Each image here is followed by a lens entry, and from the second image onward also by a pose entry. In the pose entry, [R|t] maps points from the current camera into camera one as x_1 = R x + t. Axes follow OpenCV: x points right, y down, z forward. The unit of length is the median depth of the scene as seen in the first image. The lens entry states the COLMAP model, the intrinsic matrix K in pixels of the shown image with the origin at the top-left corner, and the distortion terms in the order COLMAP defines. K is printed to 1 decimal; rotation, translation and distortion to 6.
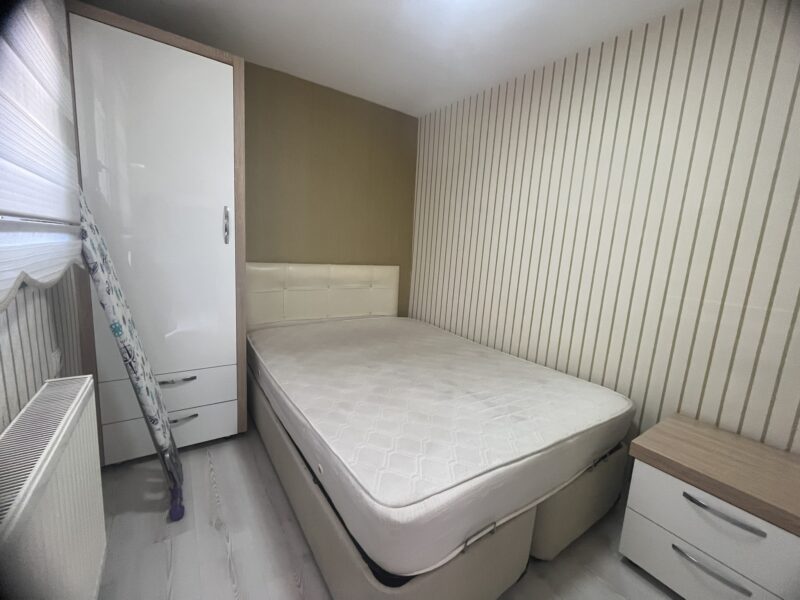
lens RADIAL K [[326.9, 0, 395.3], [0, 326.9, 300.0], [0, 0, 1]] dist [-0.001783, -0.000526]
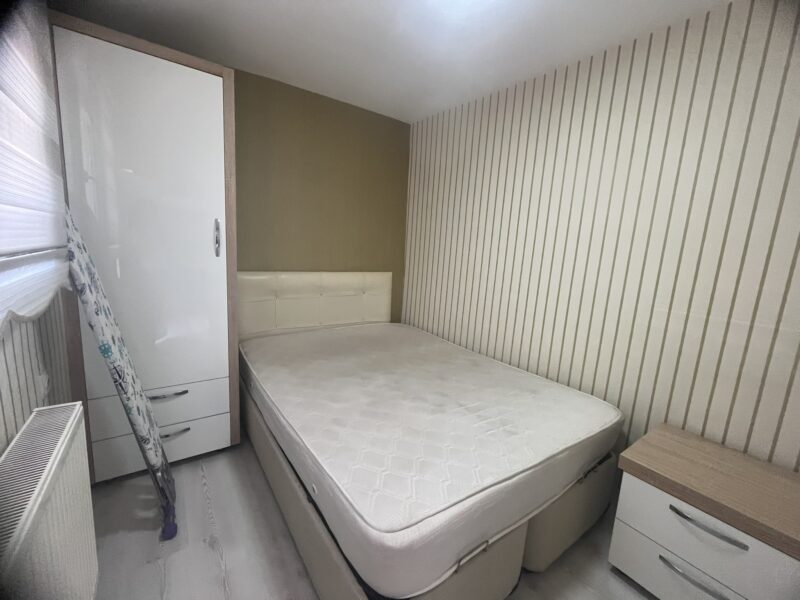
lens RADIAL K [[326.9, 0, 395.3], [0, 326.9, 300.0], [0, 0, 1]] dist [-0.001783, -0.000526]
pose [[0.999771, -0.005641, 0.020633, 0.001542], [0.005510, 0.999964, 0.006414, -0.053063], [-0.020669, -0.006299, 0.999767, -0.003589]]
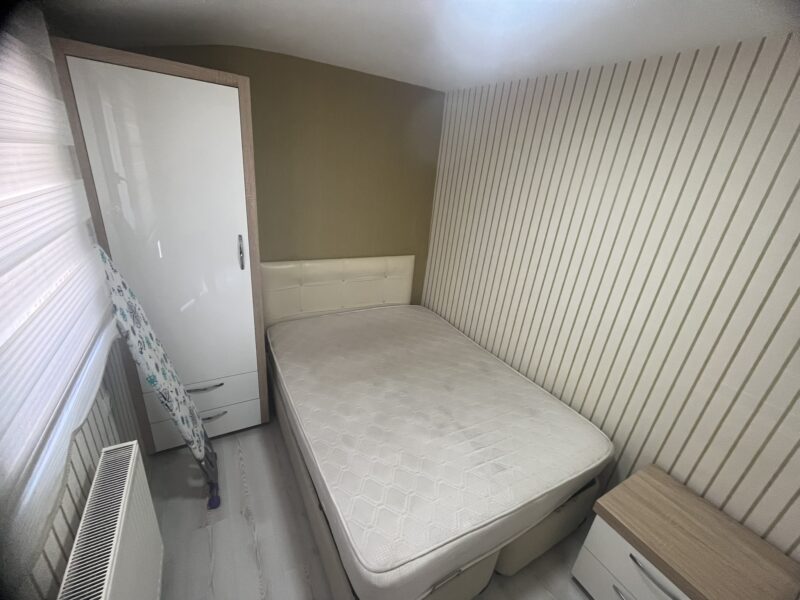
lens RADIAL K [[326.0, 0, 395.5], [0, 326.0, 298.2], [0, 0, 1]] dist [-0.003099, -0.000370]
pose [[0.996021, 0.060828, -0.065137, 0.054839], [-0.045465, 0.975409, 0.215662, -0.401075], [0.076653, -0.211842, 0.974293, 0.000743]]
